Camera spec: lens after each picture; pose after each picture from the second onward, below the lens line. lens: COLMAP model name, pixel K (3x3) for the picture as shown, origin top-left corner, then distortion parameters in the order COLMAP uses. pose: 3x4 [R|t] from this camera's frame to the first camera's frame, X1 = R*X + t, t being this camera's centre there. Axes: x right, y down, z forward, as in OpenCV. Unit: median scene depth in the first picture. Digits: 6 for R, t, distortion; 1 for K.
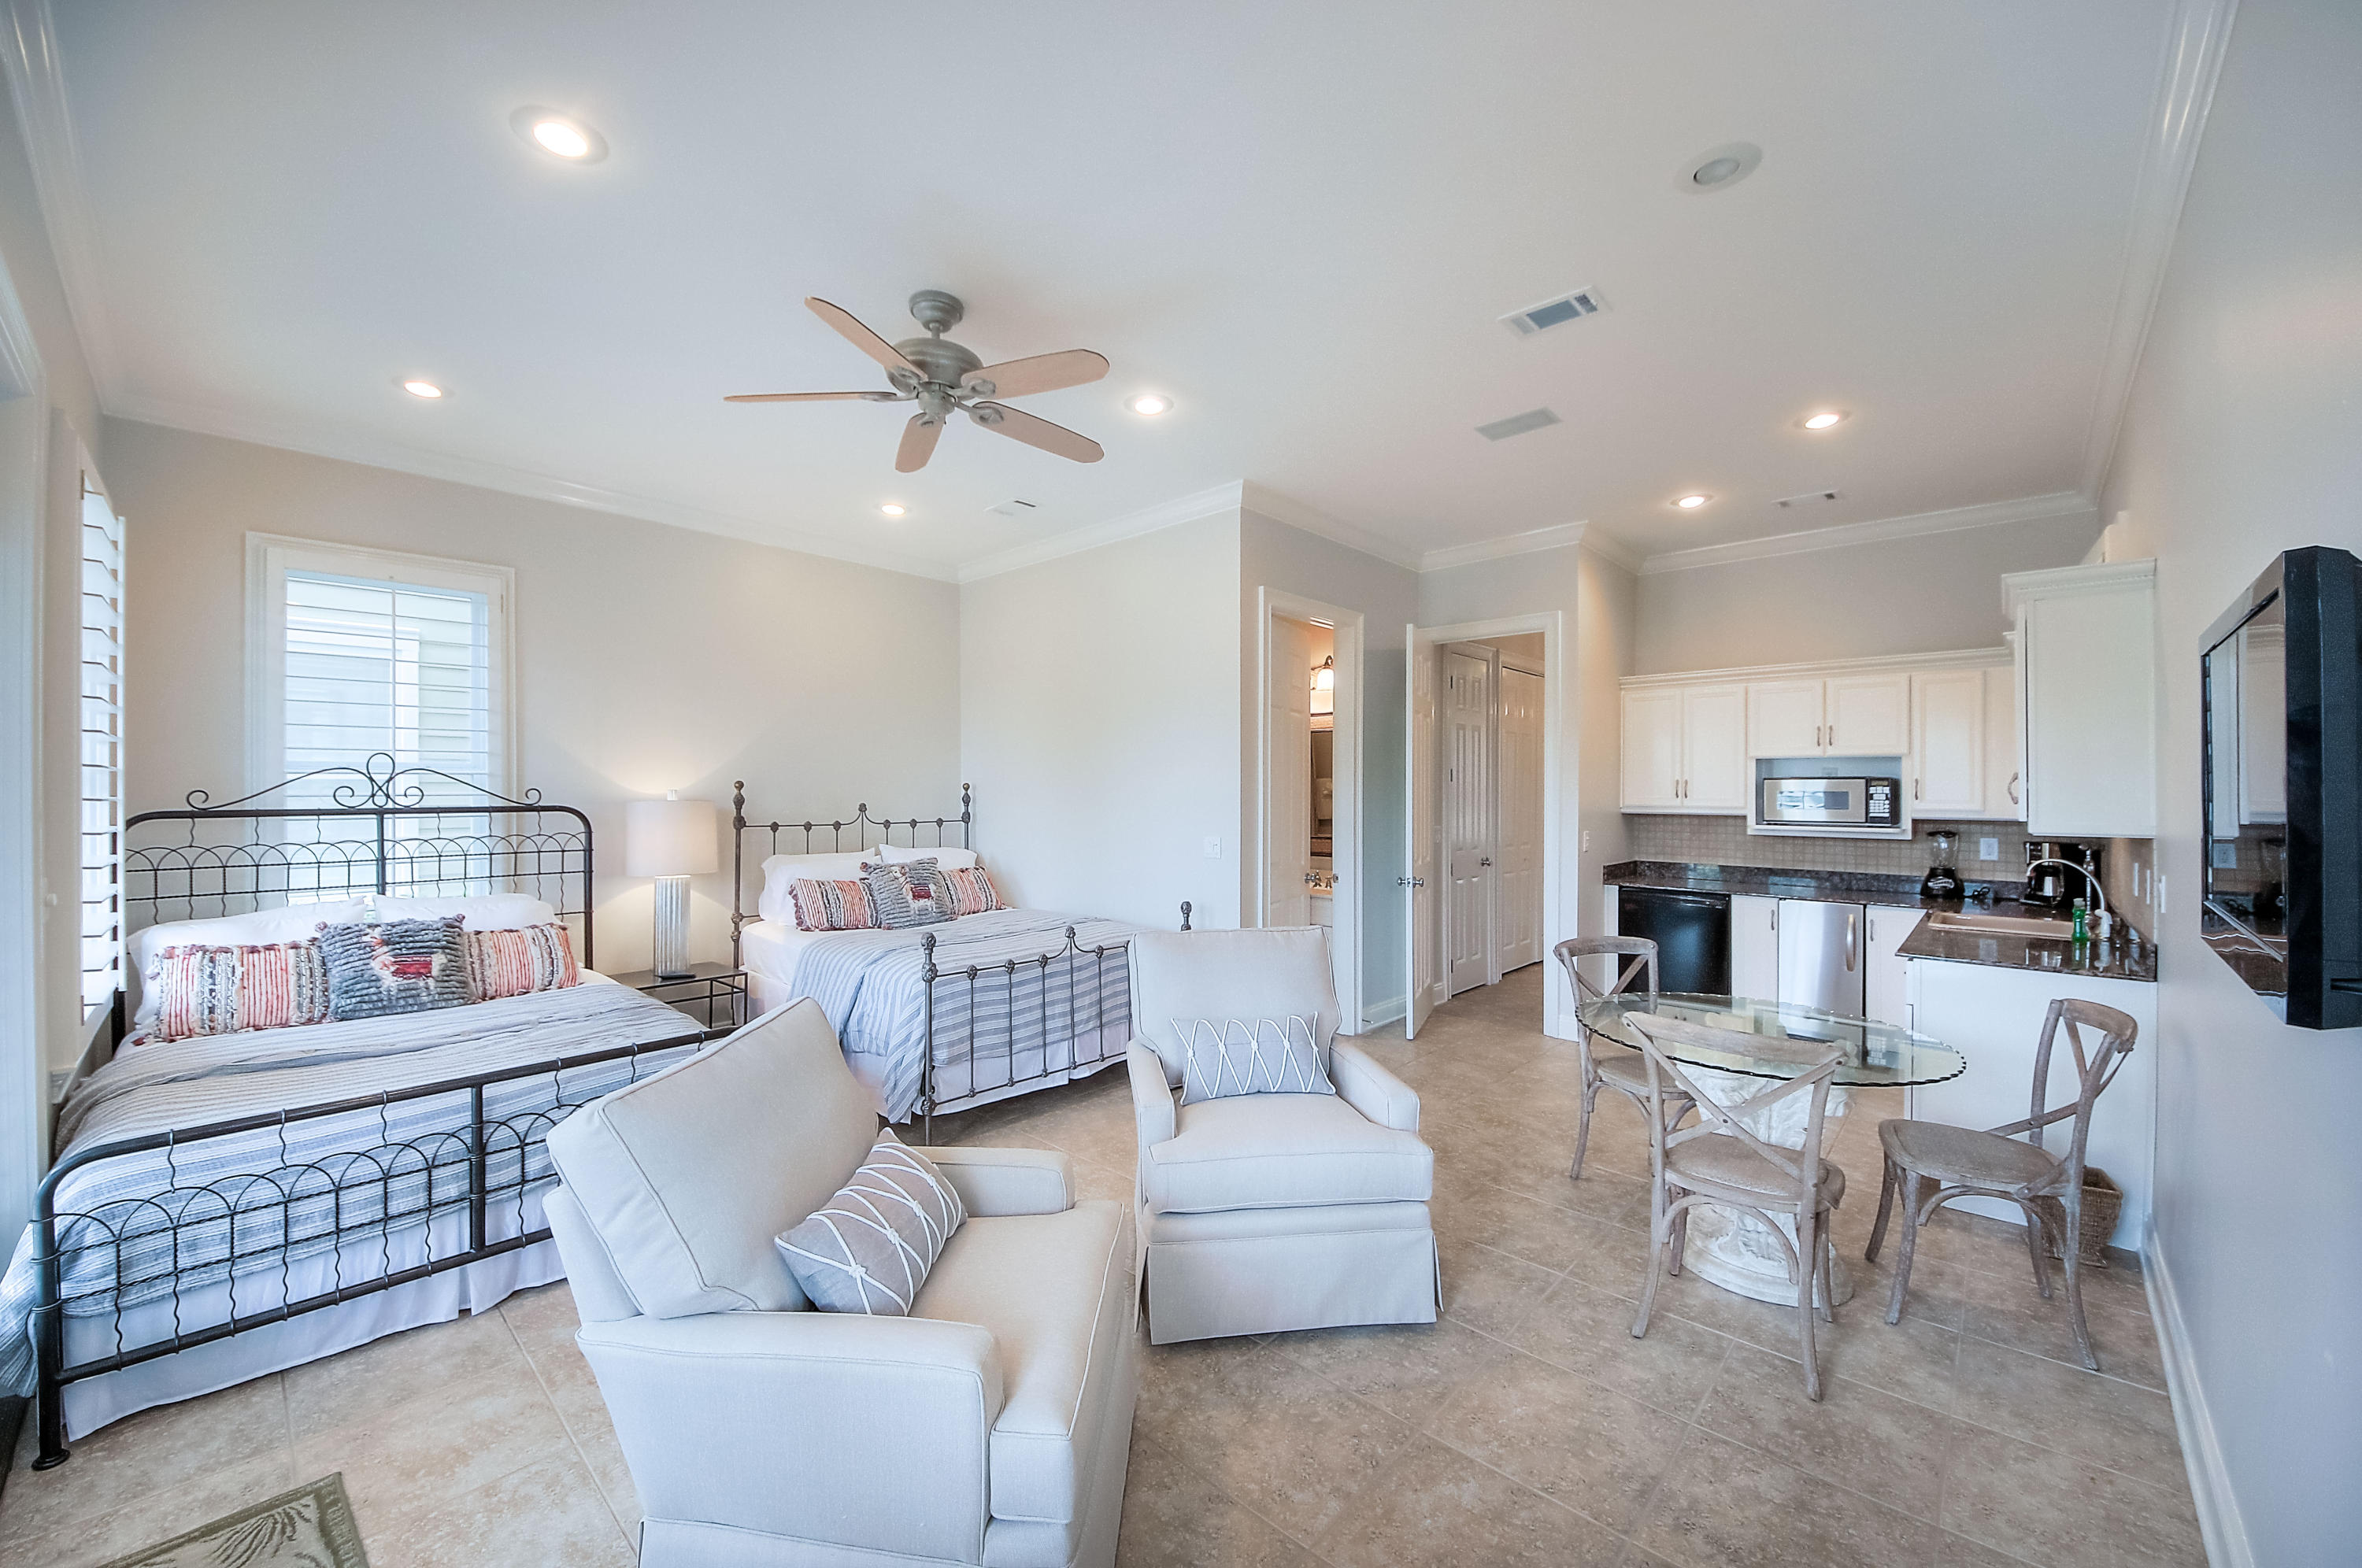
lens RADIAL K [[907.7, 0, 1185.2], [0, 907.7, 786.5], [0, 0, 1]] dist [-0.003747, -0.000415]
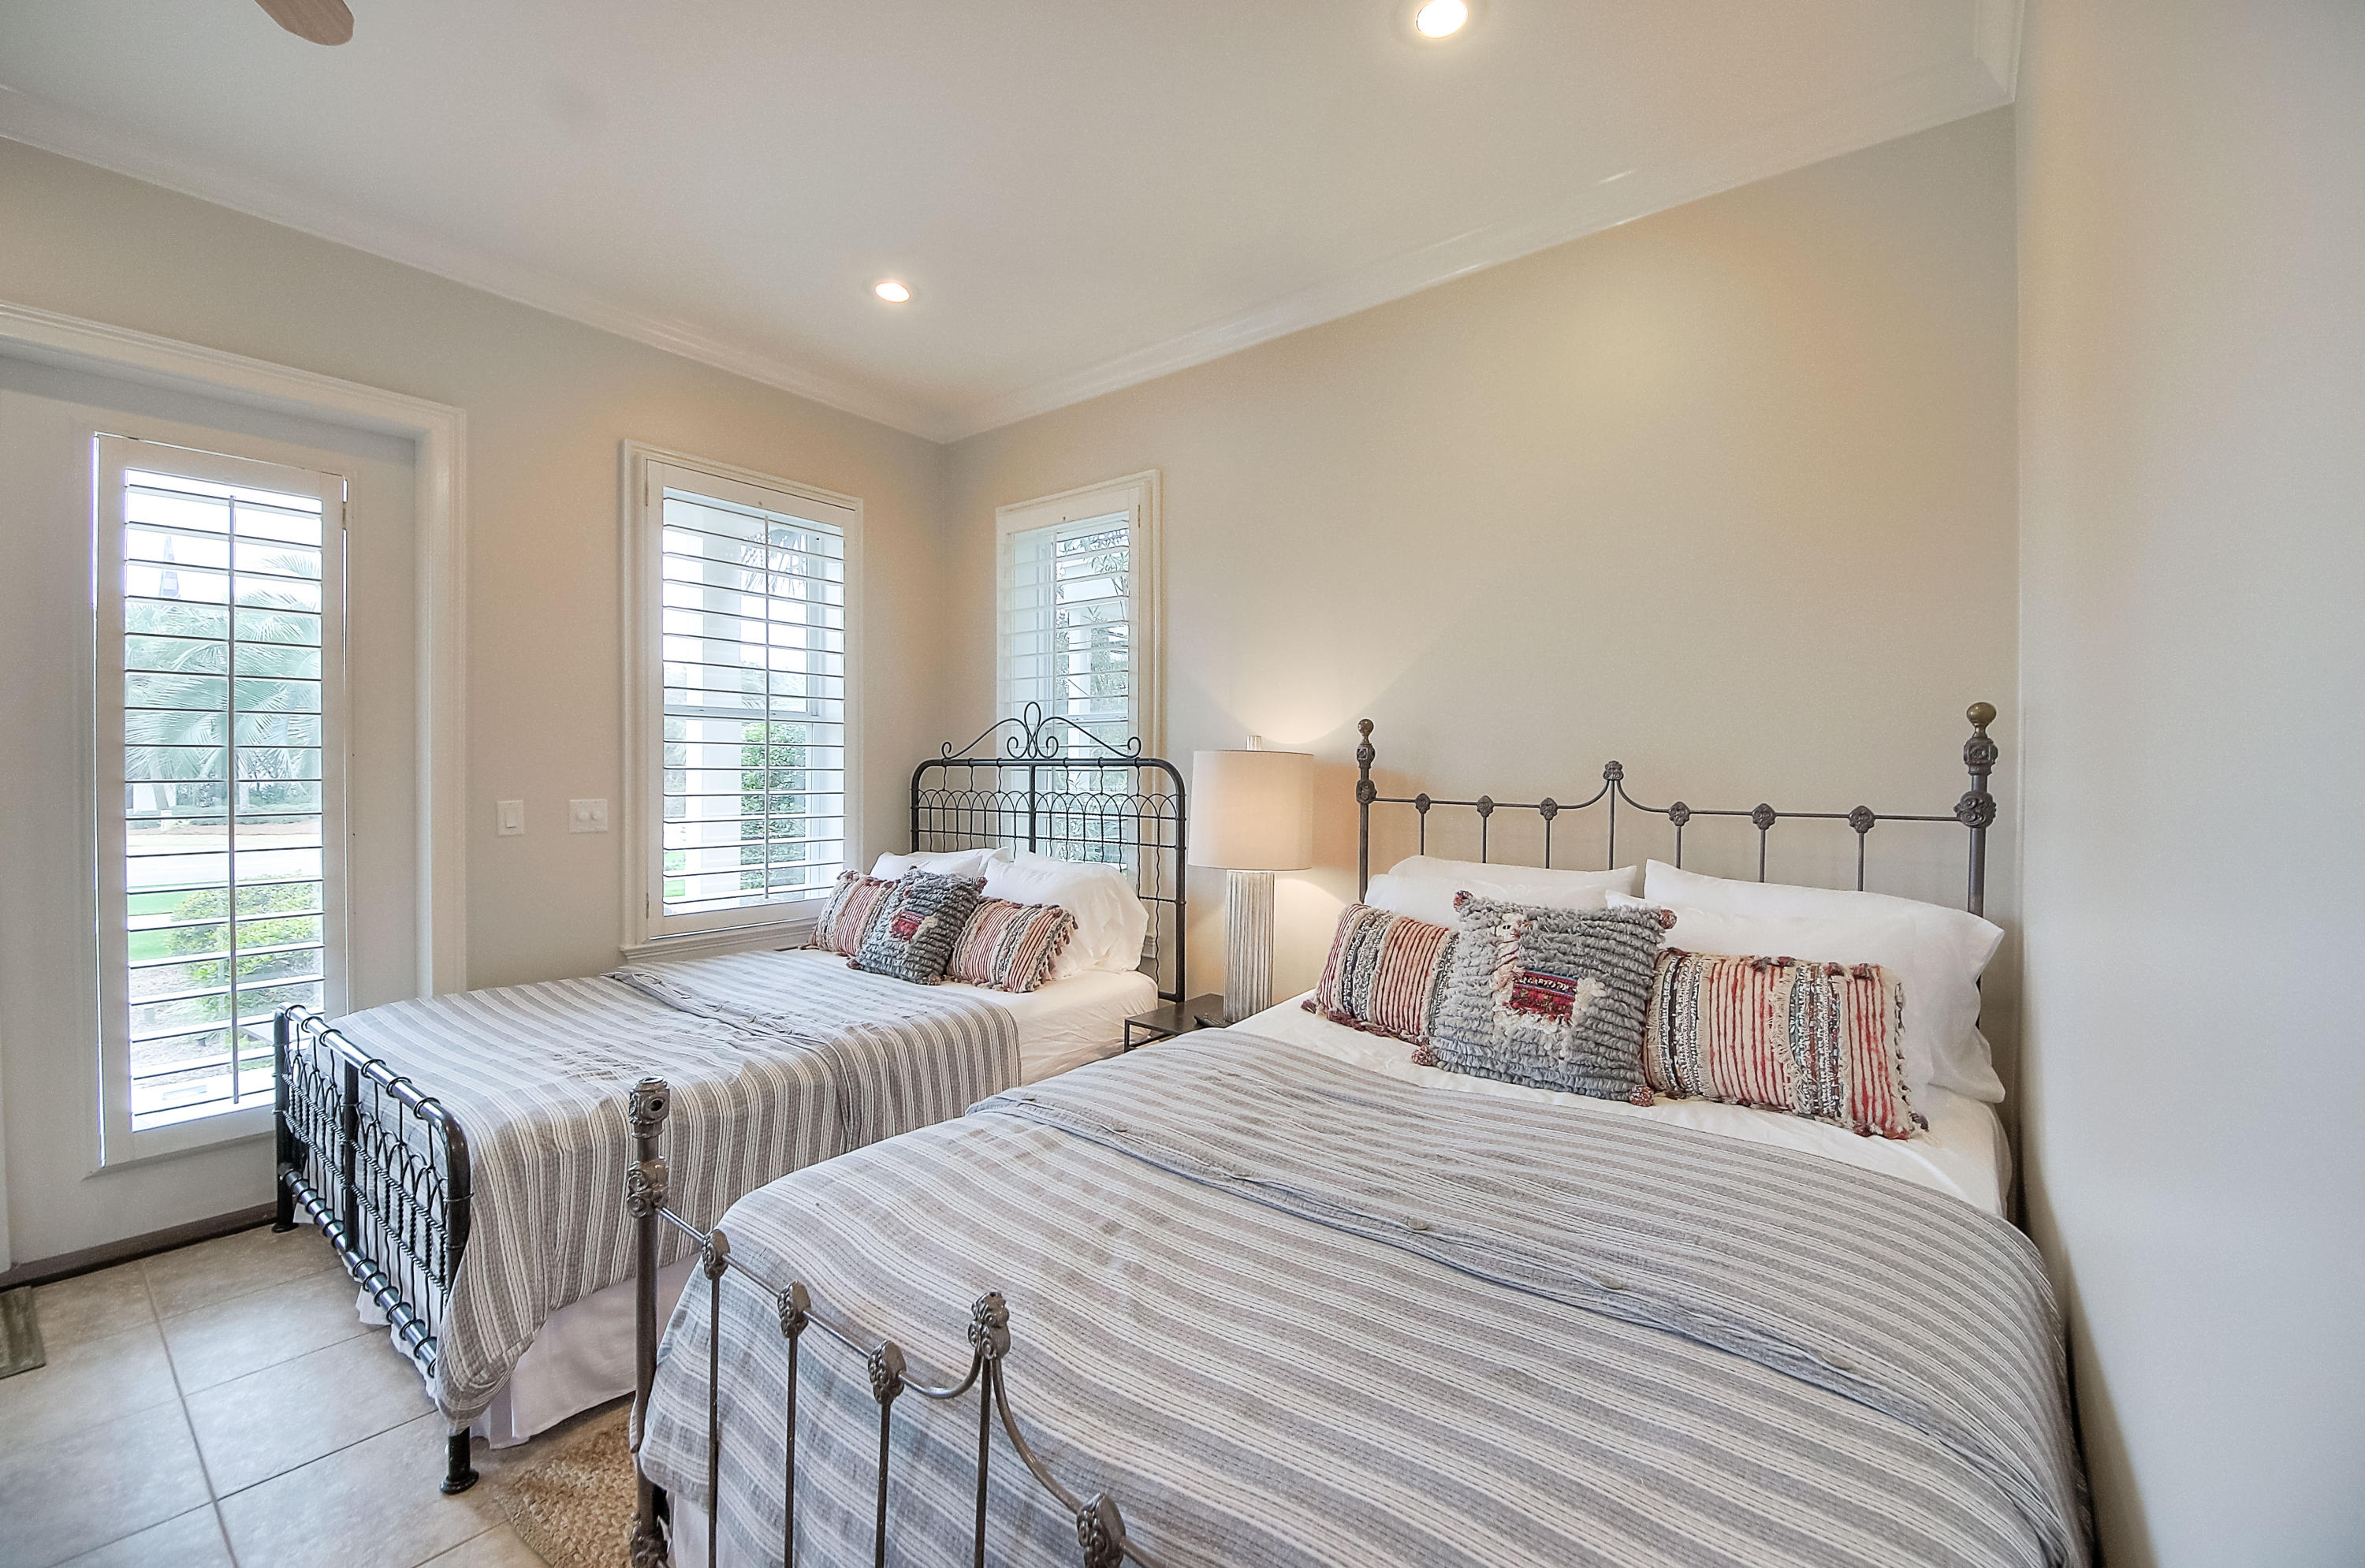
lens RADIAL K [[908.9, 0, 1186.6], [0, 908.9, 781.8], [0, 0, 1]] dist [-0.003747, -0.000415]
pose [[0.067789, 0.014603, -0.997593, 0.080409], [-0.005905, 0.999881, 0.014235, 0.028871], [0.997682, 0.004926, 0.067867, 0.955868]]
